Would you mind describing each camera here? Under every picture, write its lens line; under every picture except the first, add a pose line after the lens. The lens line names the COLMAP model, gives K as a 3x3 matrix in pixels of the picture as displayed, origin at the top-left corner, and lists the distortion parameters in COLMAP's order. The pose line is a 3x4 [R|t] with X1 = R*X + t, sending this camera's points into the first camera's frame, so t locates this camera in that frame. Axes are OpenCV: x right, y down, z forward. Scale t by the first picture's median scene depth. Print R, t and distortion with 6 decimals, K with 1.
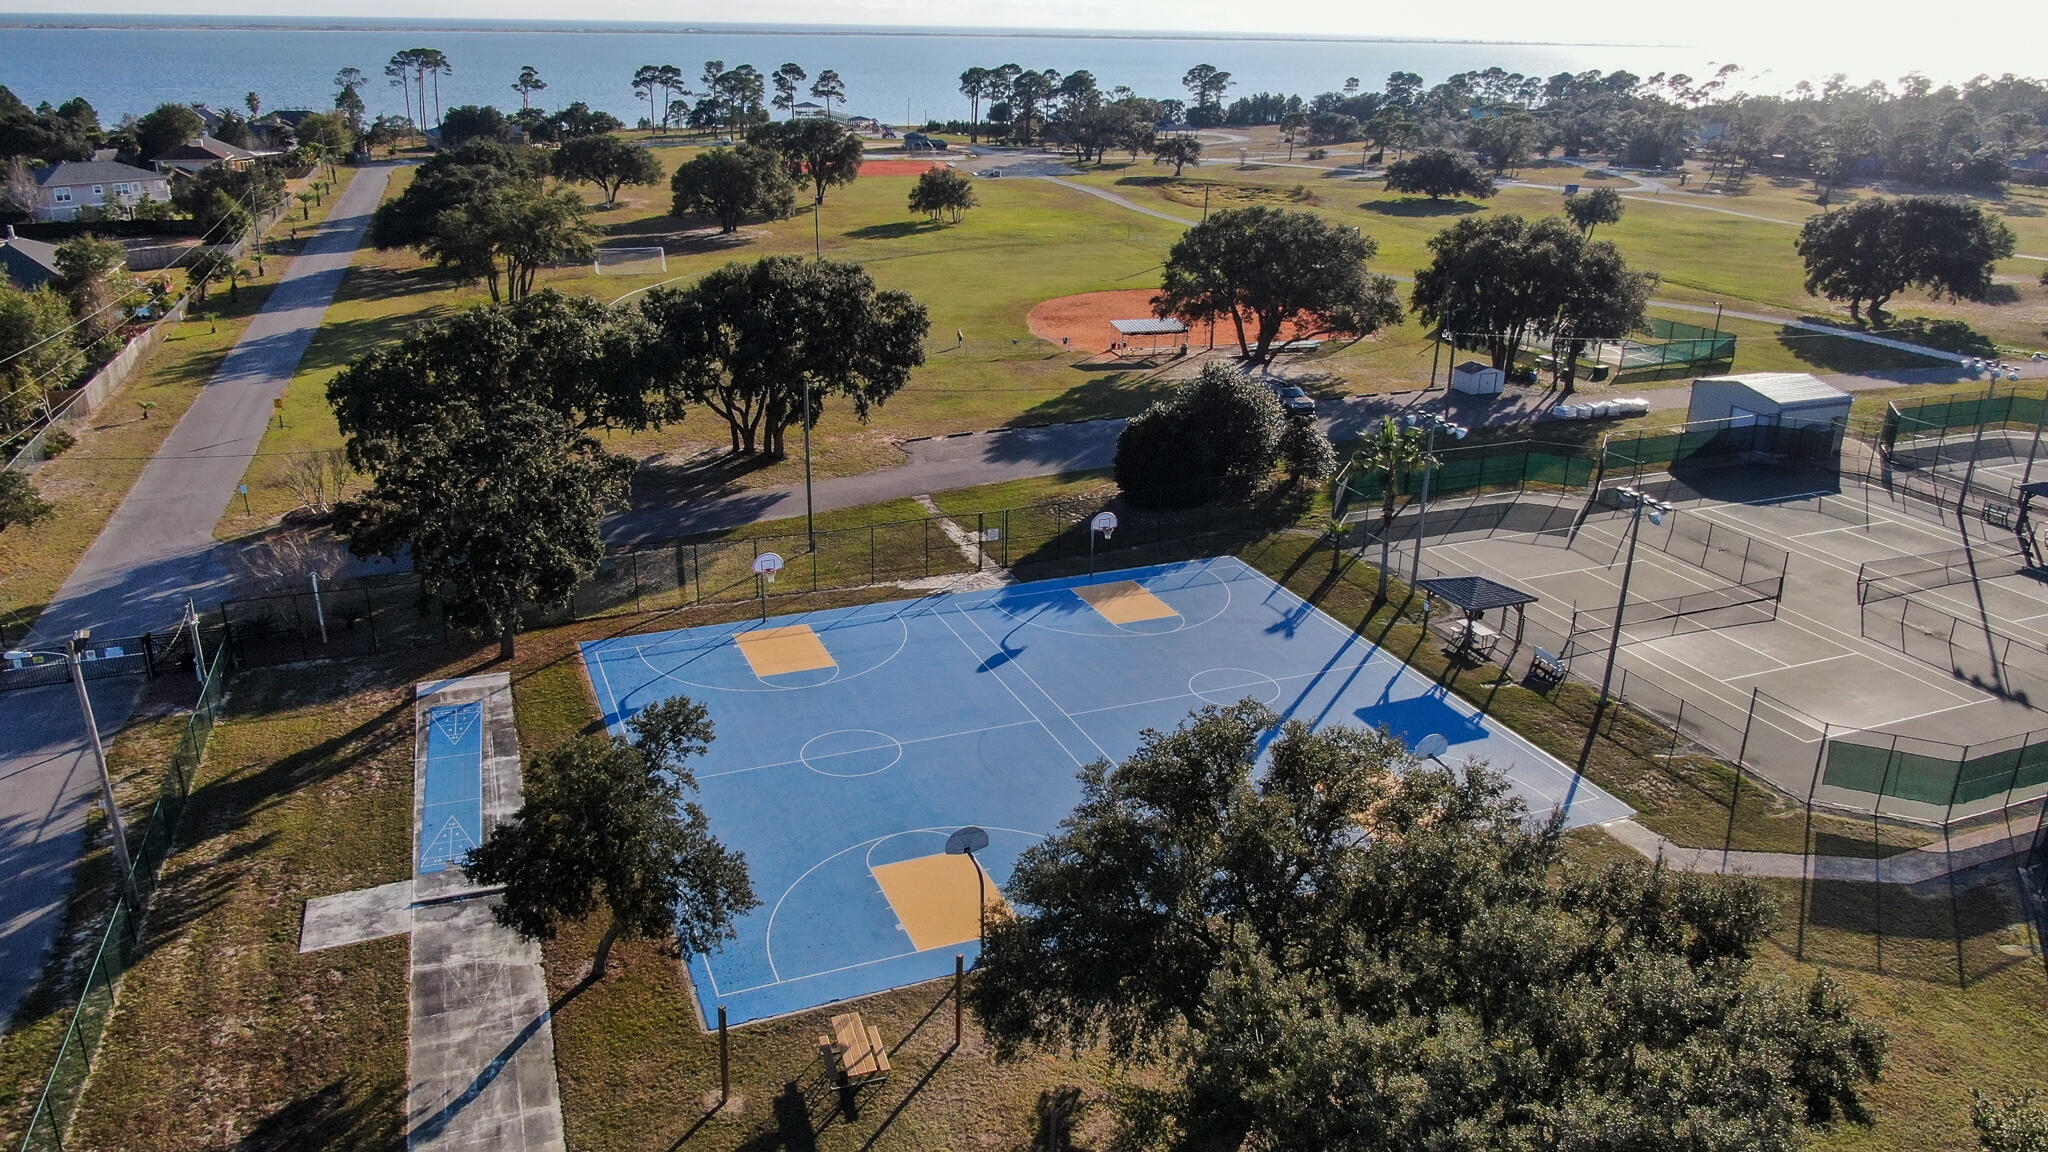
lens RADIAL K [[1439.2, 0, 1024.0], [0, 1439.2, 576.0], [0, 0, 1]] dist [-0.008910, 0.001314]
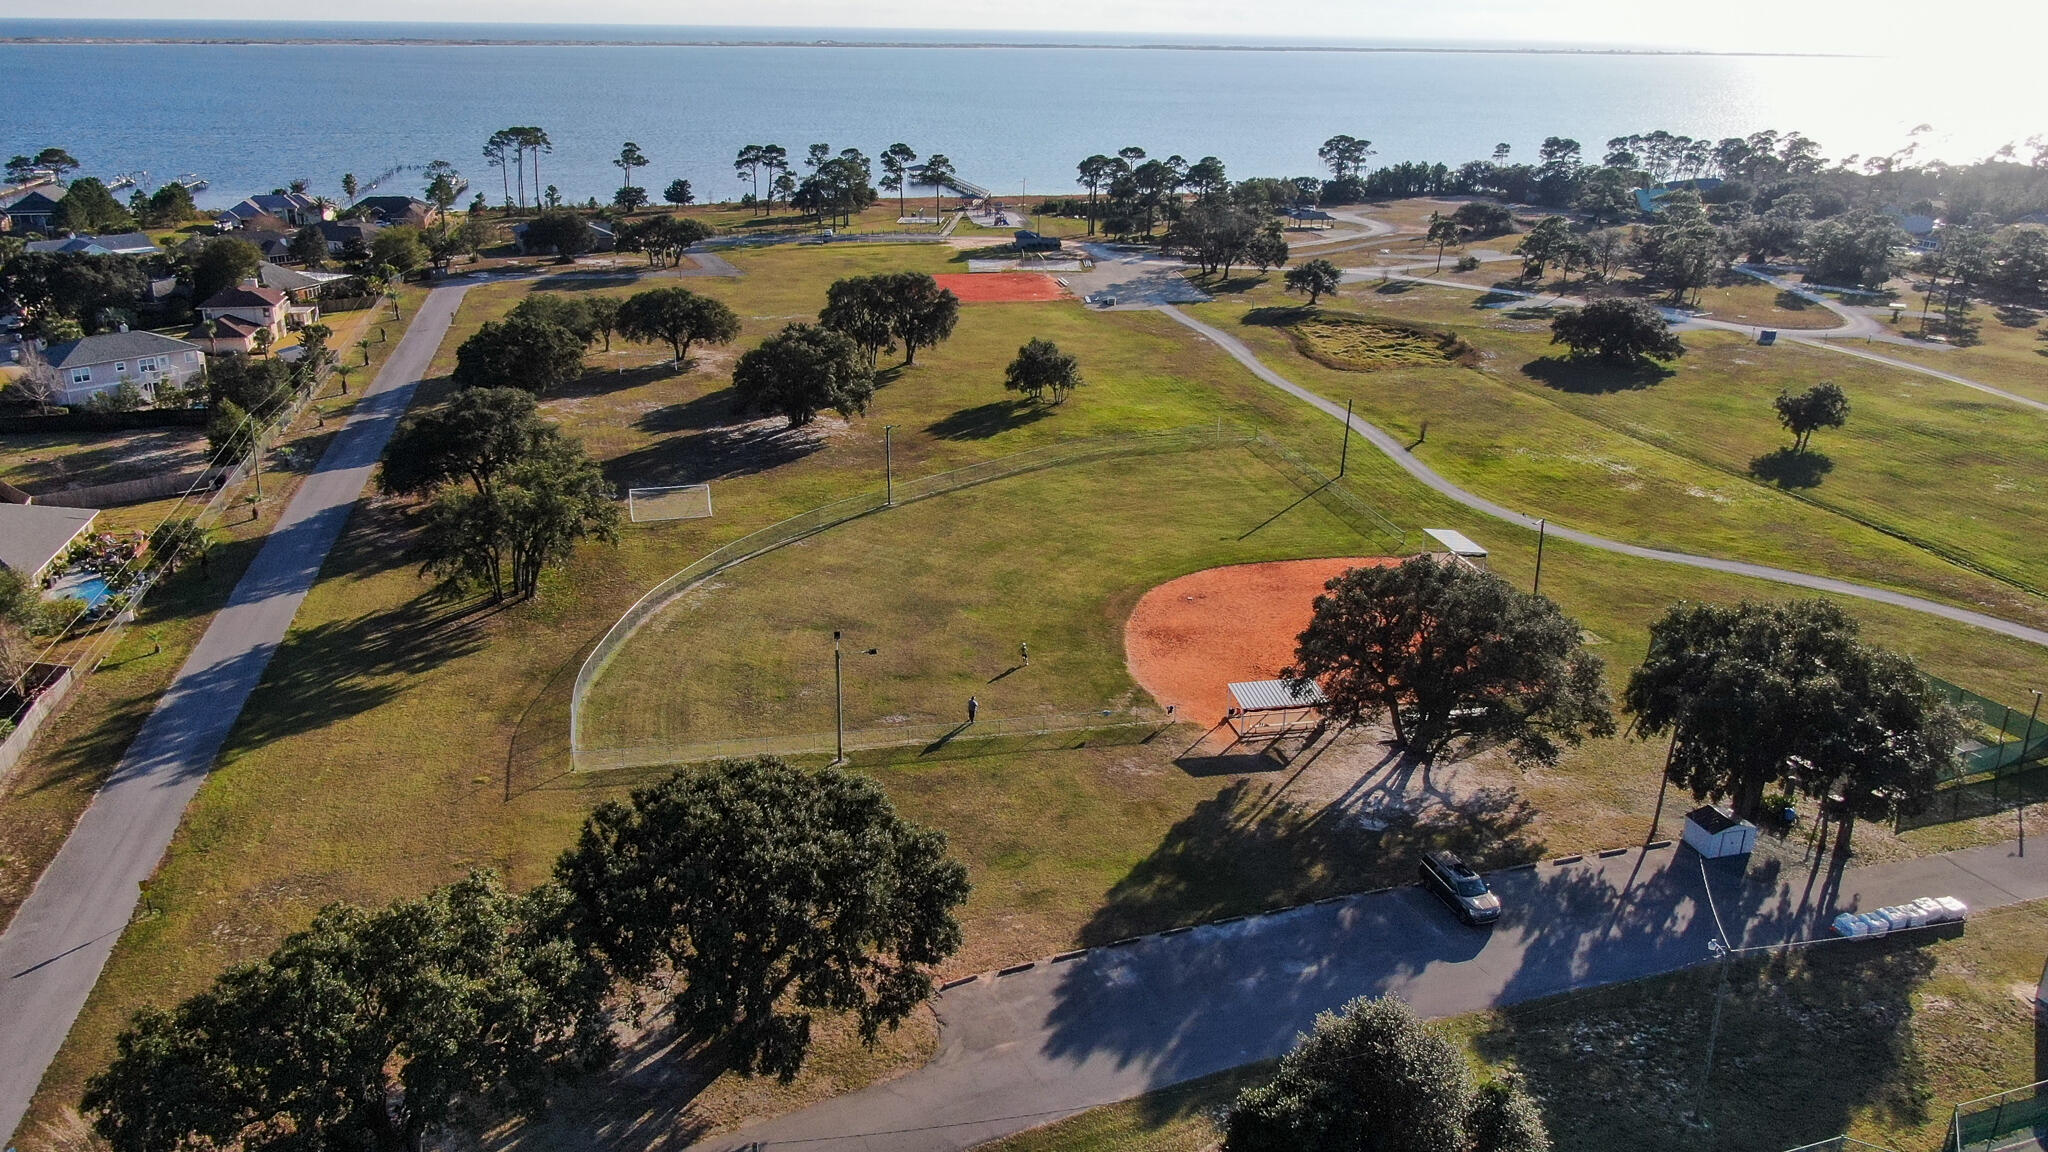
lens RADIAL K [[1439.2, 0, 1024.0], [0, 1439.2, 576.0], [0, 0, 1]] dist [-0.008910, 0.001314]
pose [[0.996342, 0.031014, -0.079634, 0.003463], [-0.031172, 0.999514, -0.000750, -0.085953], [0.079572, 0.003230, 0.996824, 0.074523]]
